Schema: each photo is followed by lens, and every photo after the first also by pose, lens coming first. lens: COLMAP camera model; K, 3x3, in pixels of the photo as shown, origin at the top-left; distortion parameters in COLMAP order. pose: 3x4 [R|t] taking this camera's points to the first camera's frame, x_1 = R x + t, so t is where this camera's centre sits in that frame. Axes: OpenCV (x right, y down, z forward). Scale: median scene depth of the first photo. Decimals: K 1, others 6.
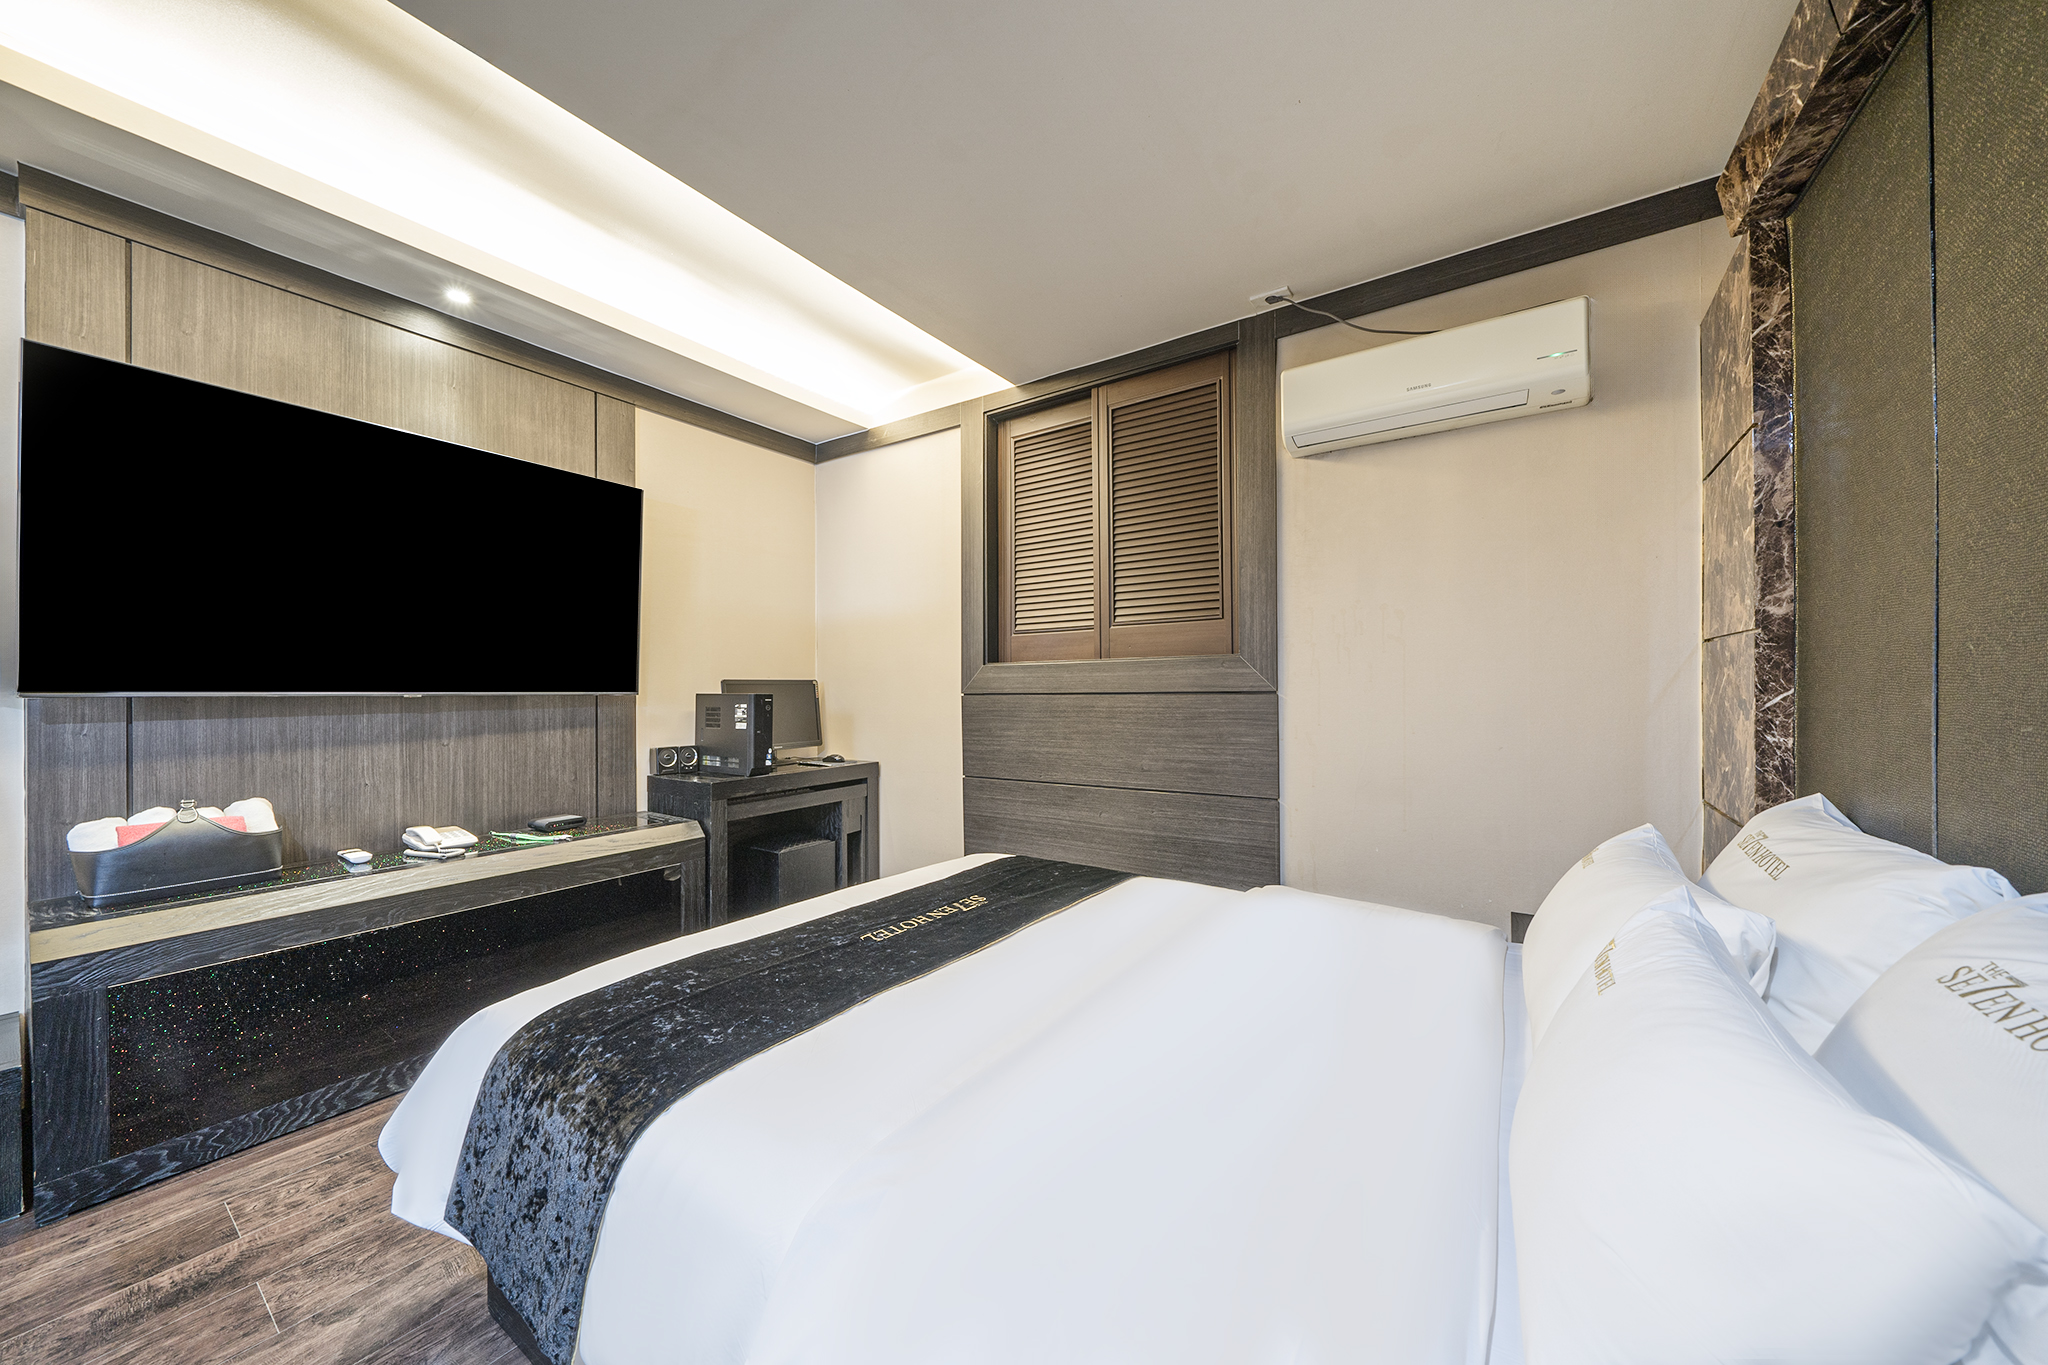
lens RADIAL K [[776.7, 0, 1024.0], [0, 776.7, 682.5], [0, 0, 1]] dist [-0.000172, 0.000017]
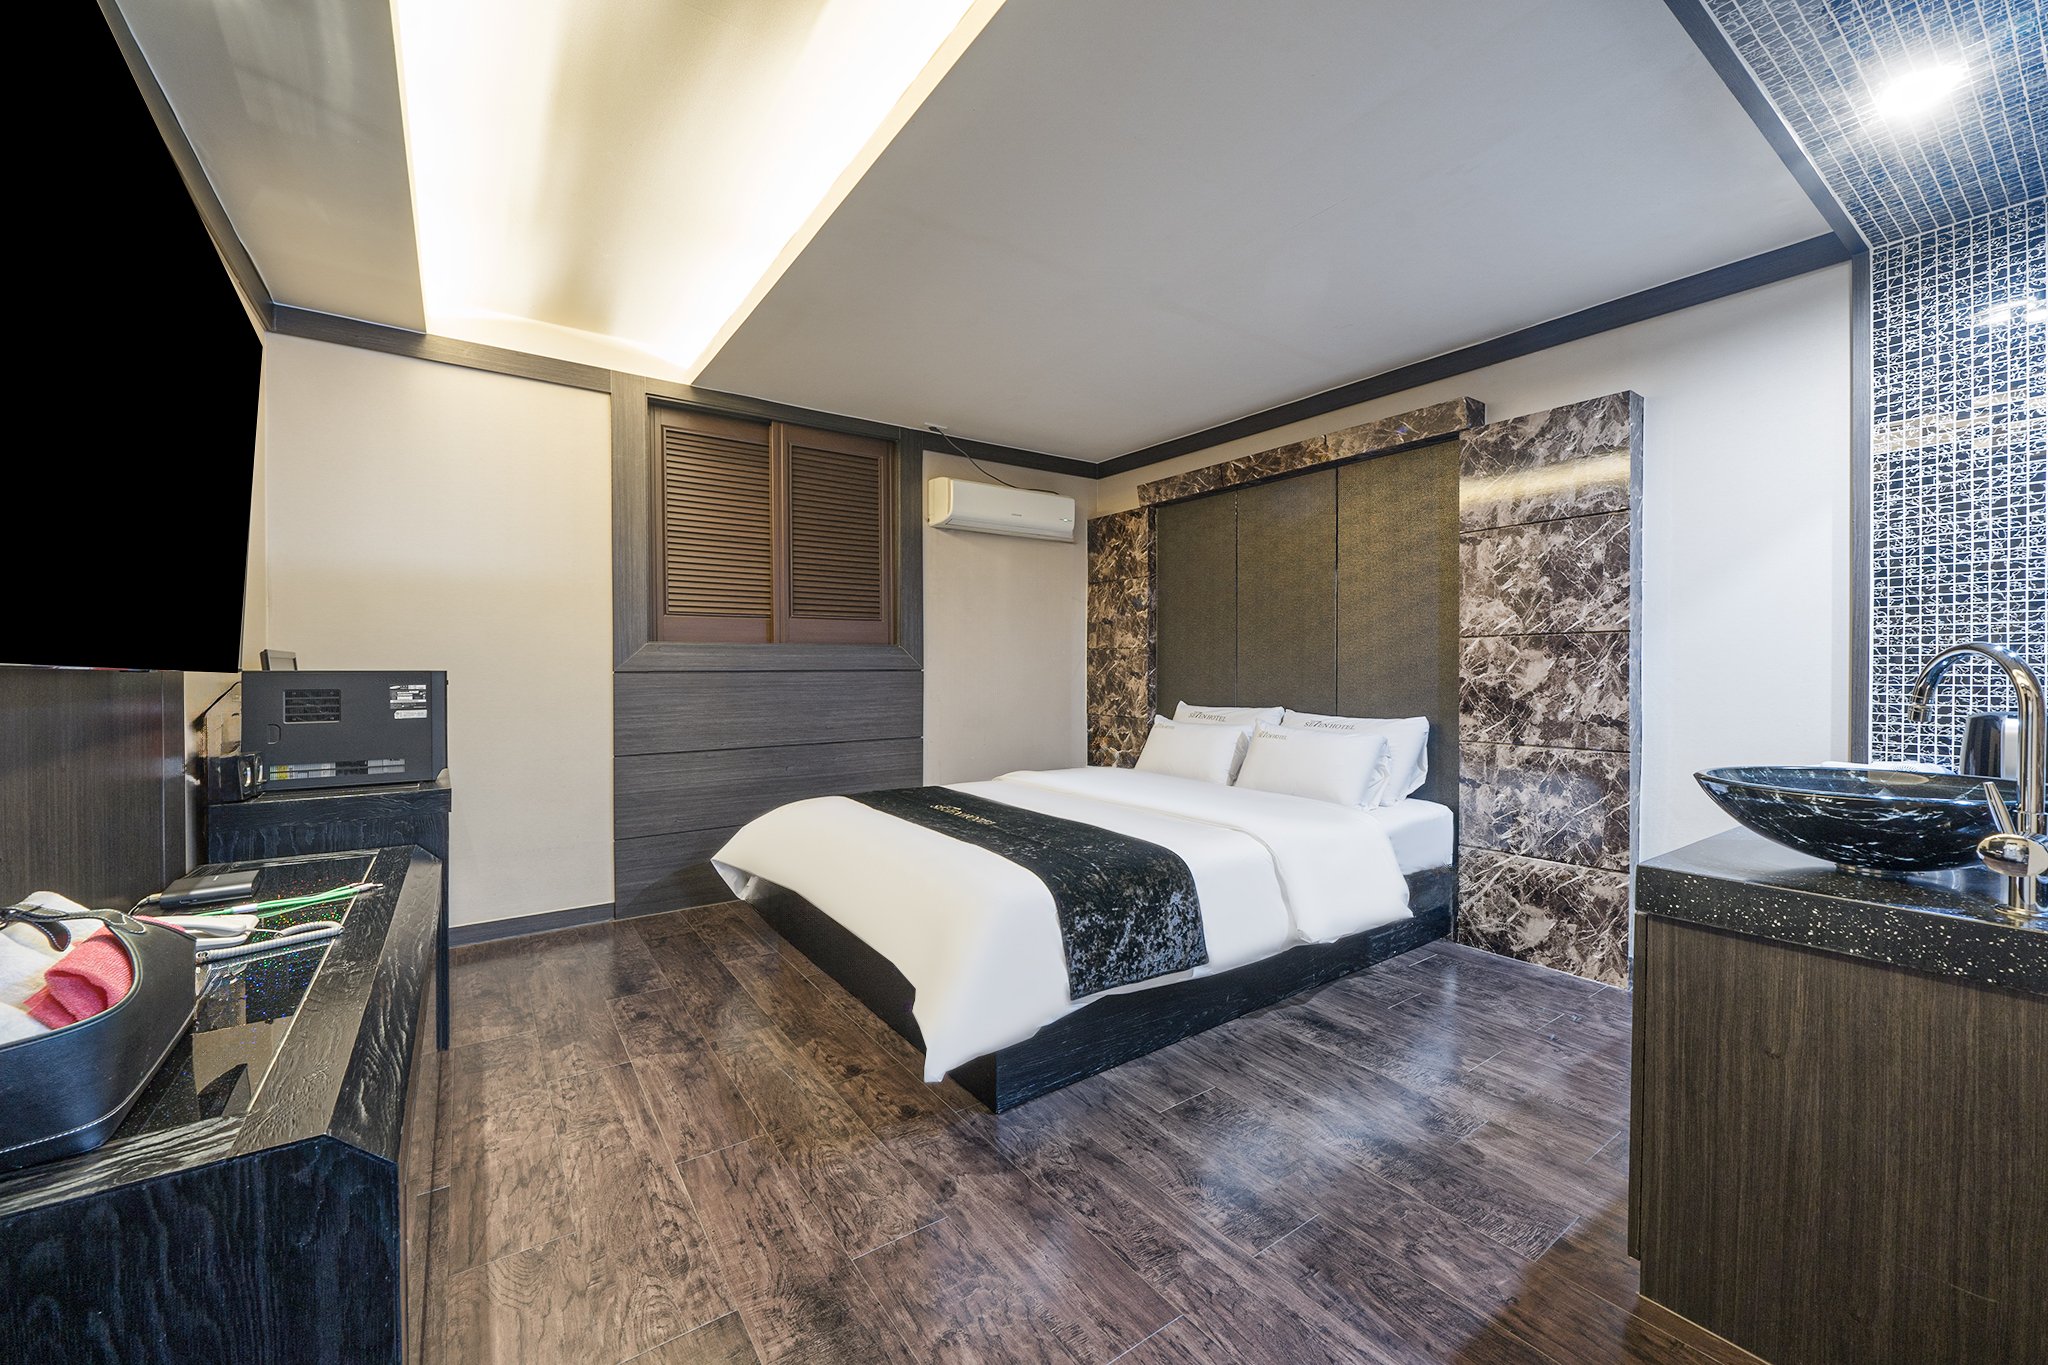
lens RADIAL K [[701.1, 0, 1035.5], [0, 701.1, 680.3], [0, 0, 1]] dist [-0.000421, -0.000021]
pose [[0.355799, -0.009169, 0.934517, -0.833104], [-0.006907, 0.999899, 0.012440, 0.012496], [-0.934537, -0.010881, 0.355700, 0.228882]]
